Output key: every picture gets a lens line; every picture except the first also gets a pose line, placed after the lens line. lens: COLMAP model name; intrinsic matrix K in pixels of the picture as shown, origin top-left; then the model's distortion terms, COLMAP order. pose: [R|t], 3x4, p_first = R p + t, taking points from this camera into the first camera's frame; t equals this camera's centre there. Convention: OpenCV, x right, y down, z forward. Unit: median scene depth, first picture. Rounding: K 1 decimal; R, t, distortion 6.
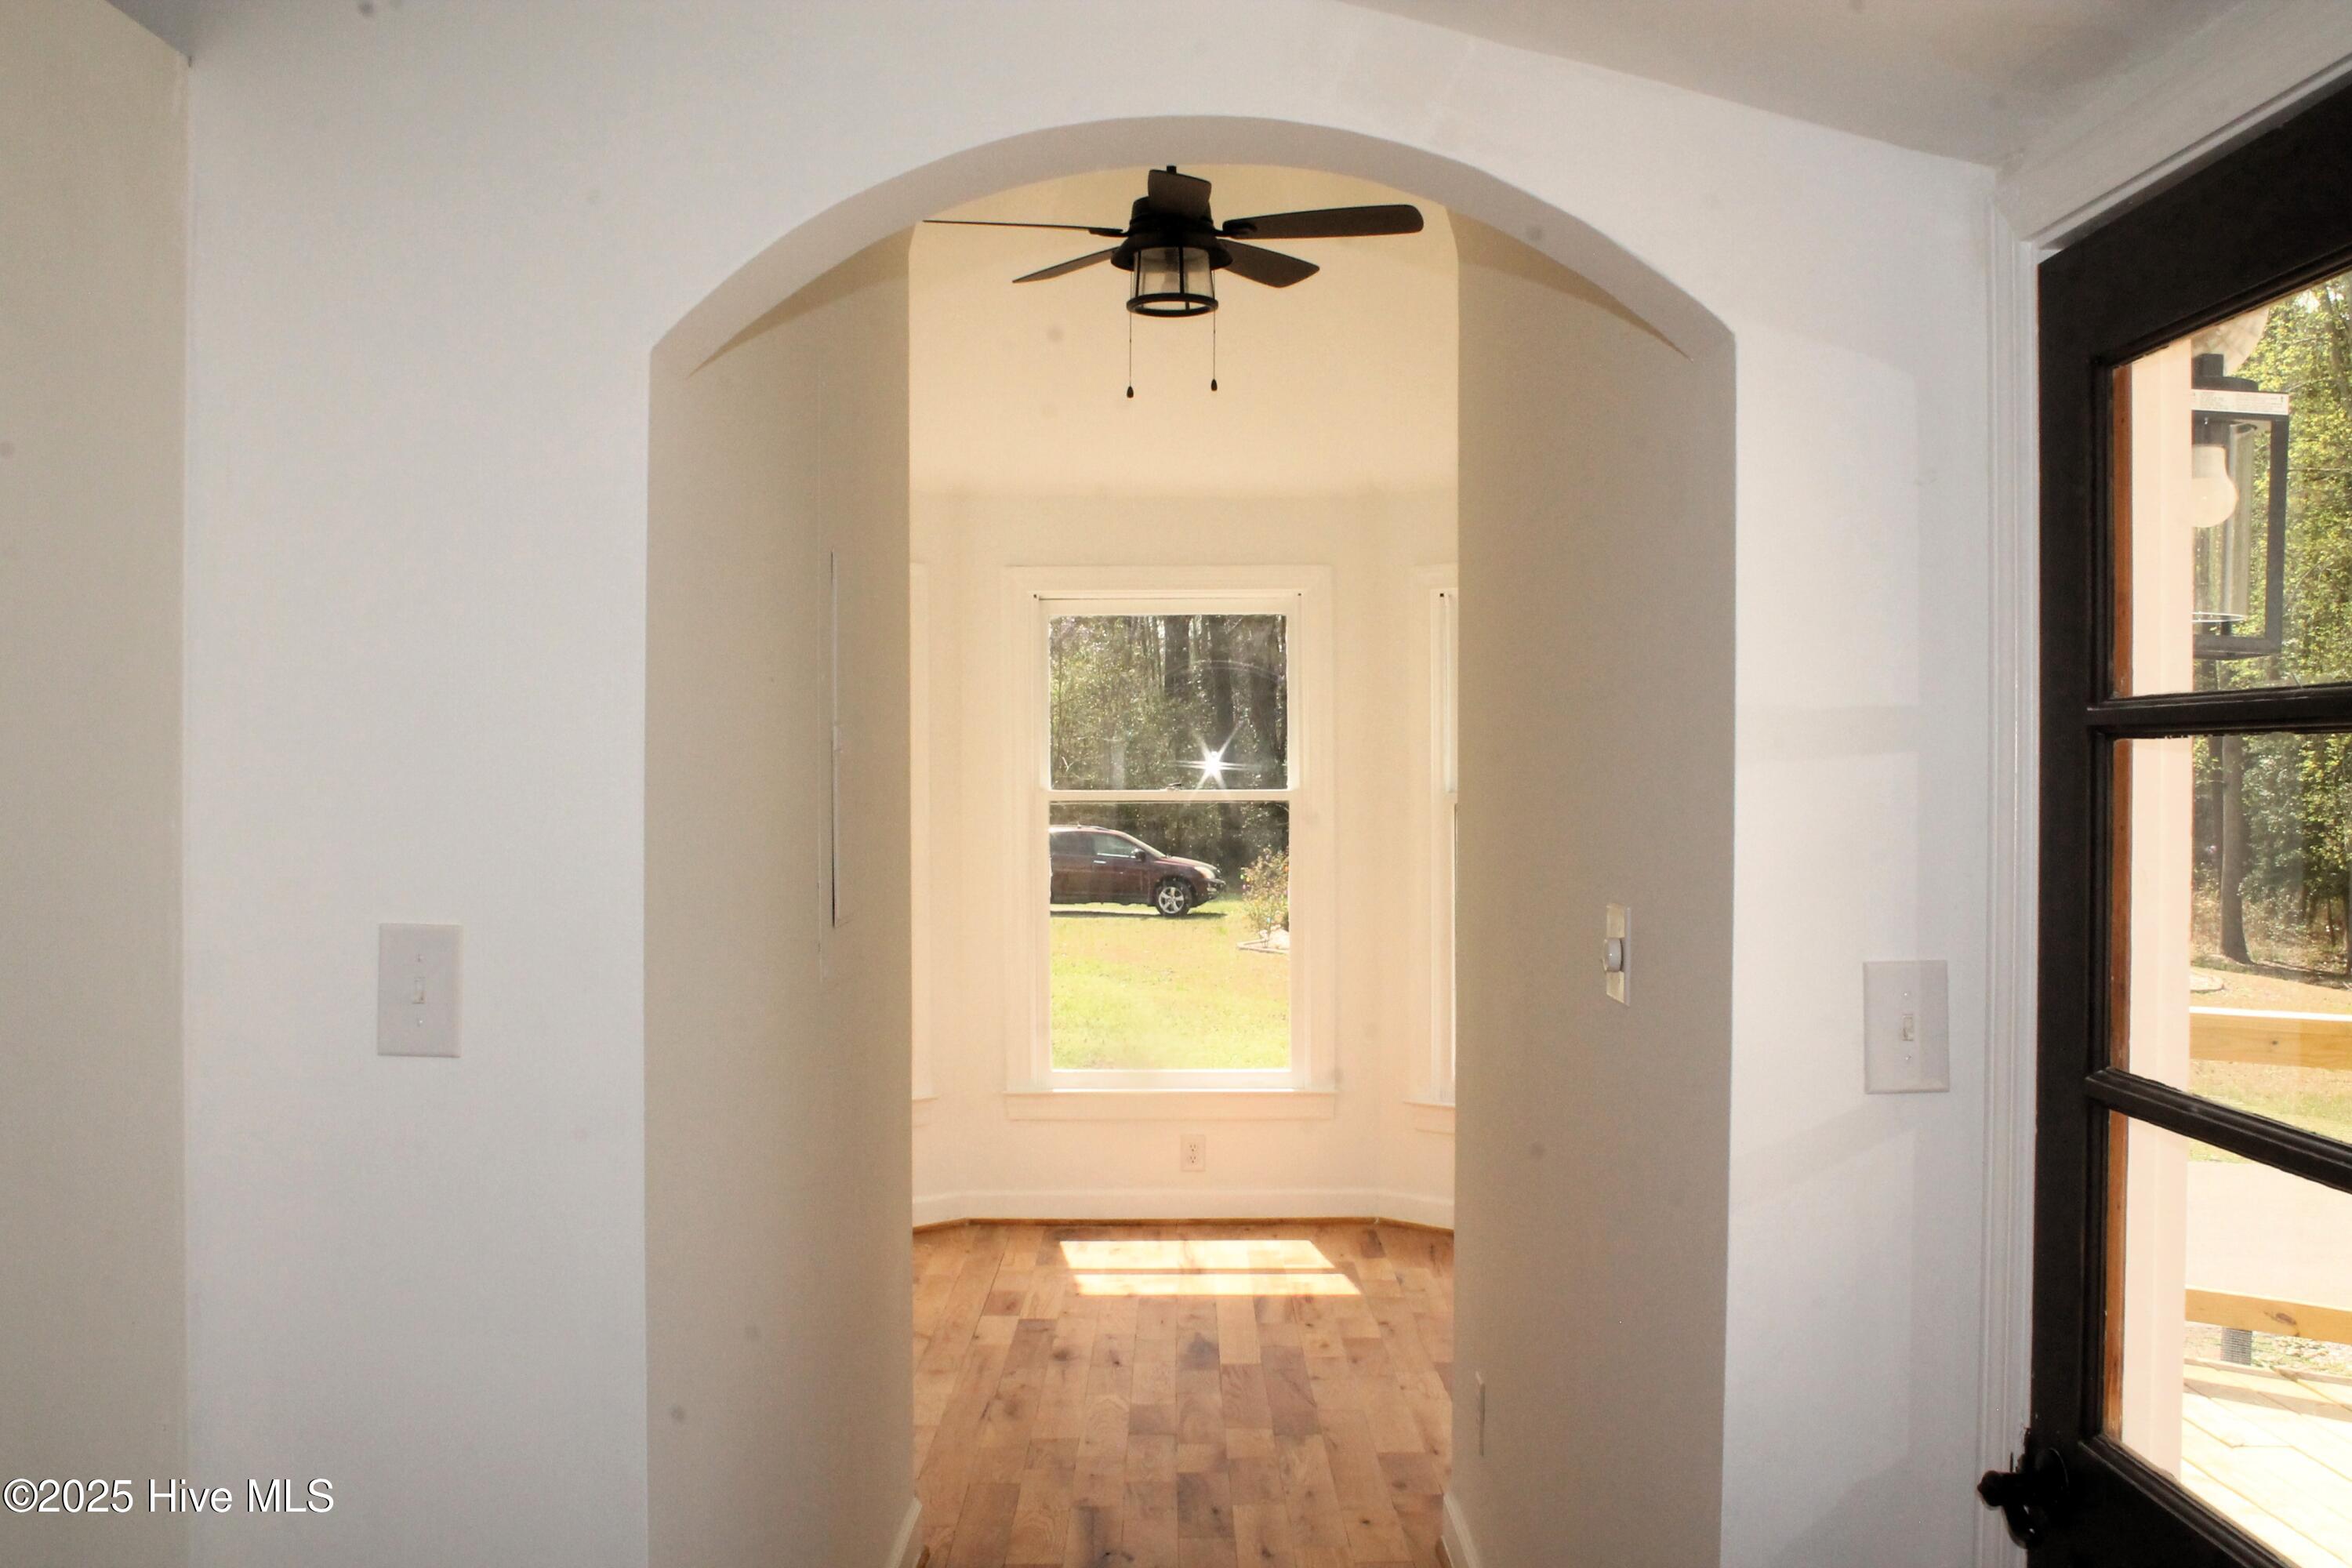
lens RADIAL K [[2339.7, 0, 1181.6], [0, 2339.7, 790.8], [0, 0, 1]] dist [0.001826, 0.000000]
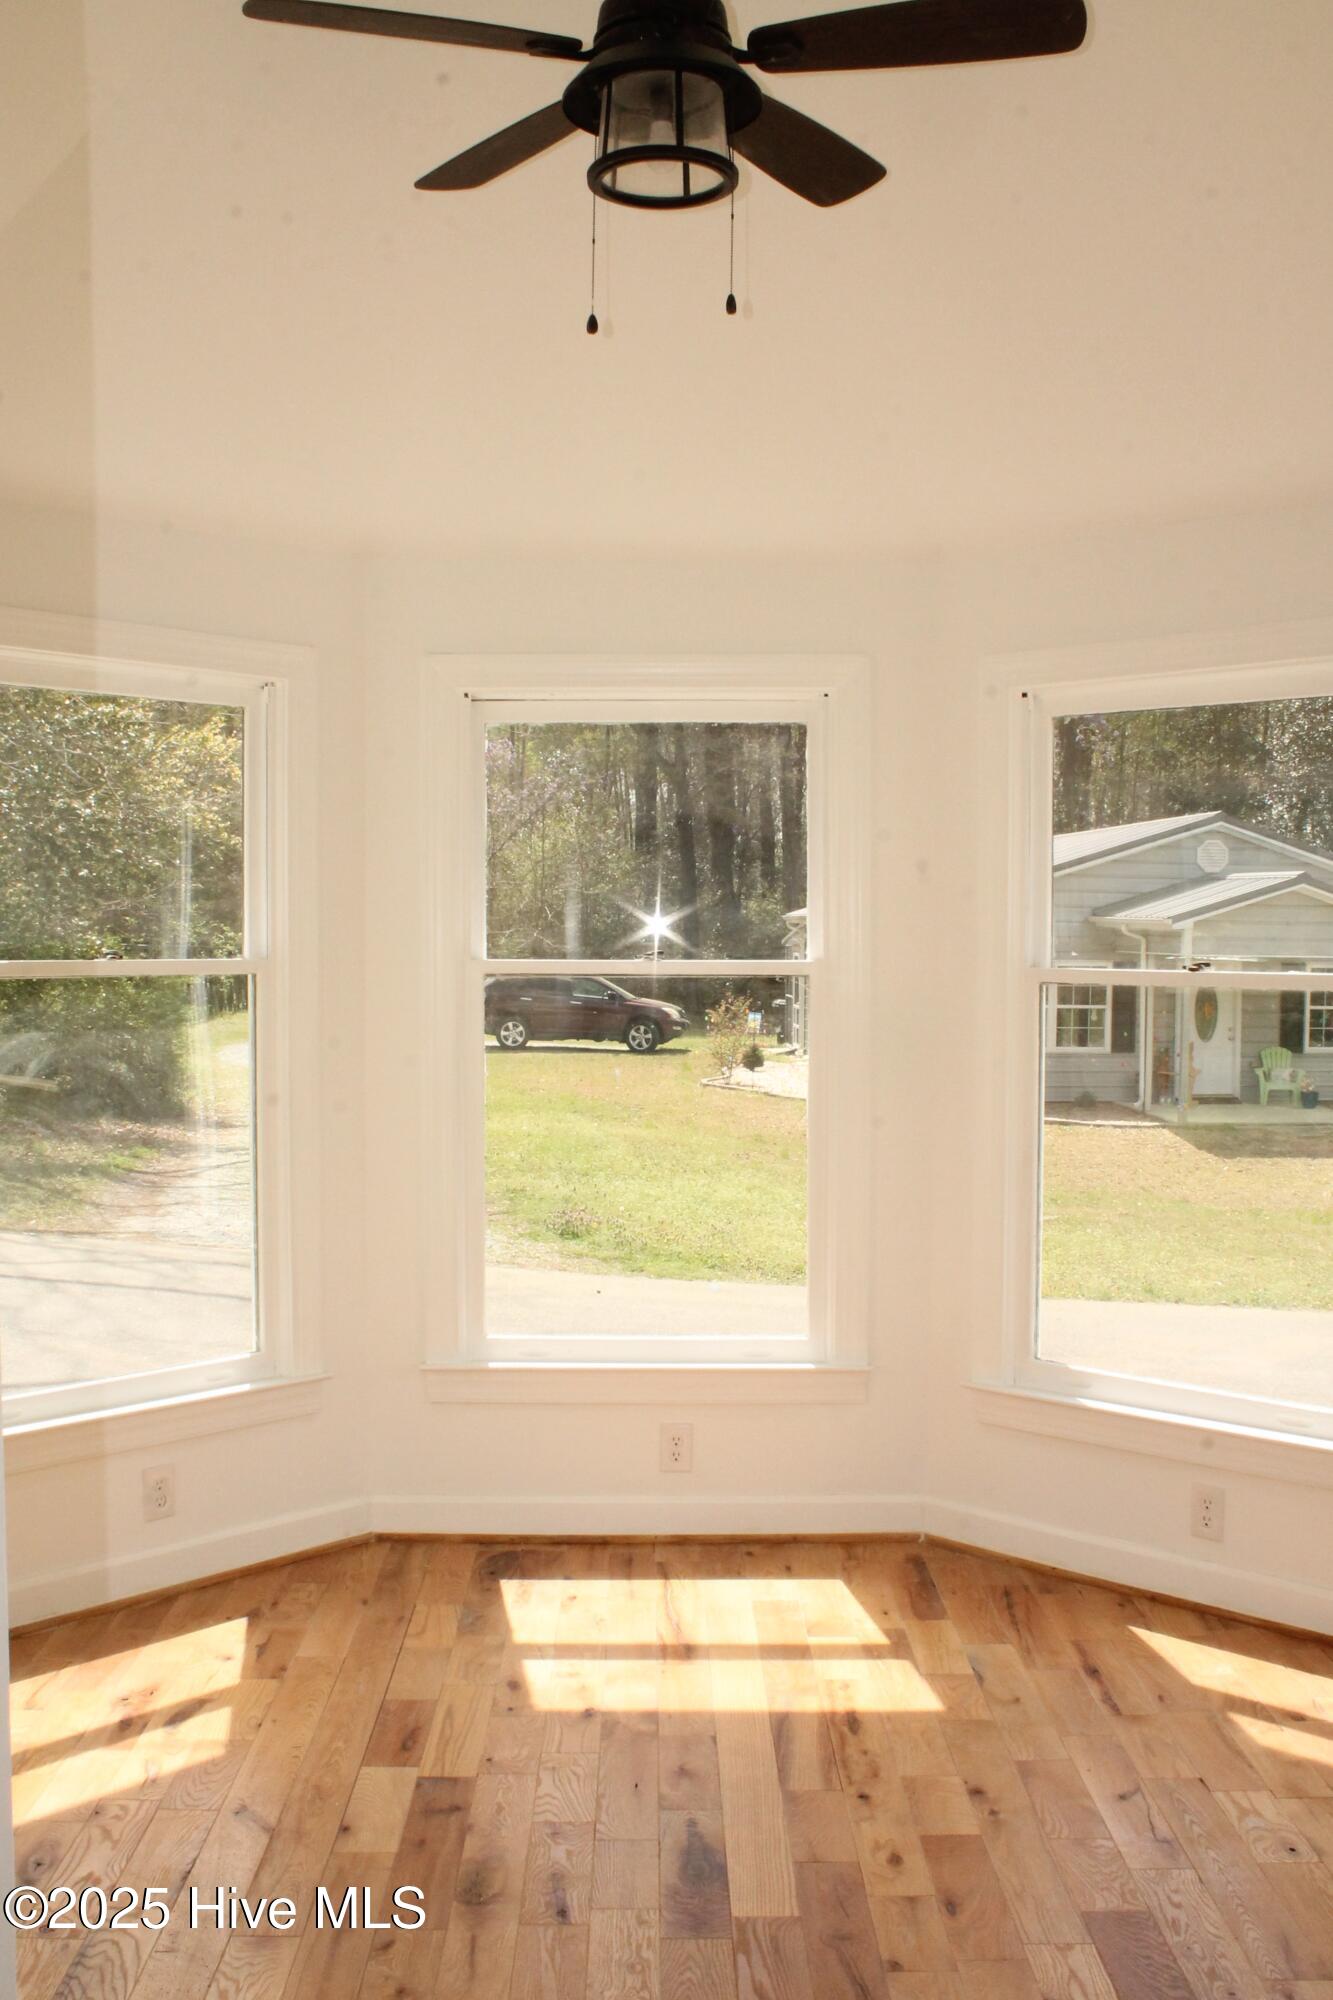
lens RADIAL K [[1995.6, 0, 671.7], [0, 1995.6, 993.8], [0, 0, 1]] dist [-0.106718, 0.000000]
pose [[0.999917, 0.005420, 0.011646, -0.005372], [-0.005759, 0.999554, 0.029286, -0.008728], [-0.011482, -0.029350, 0.999503, 0.408258]]
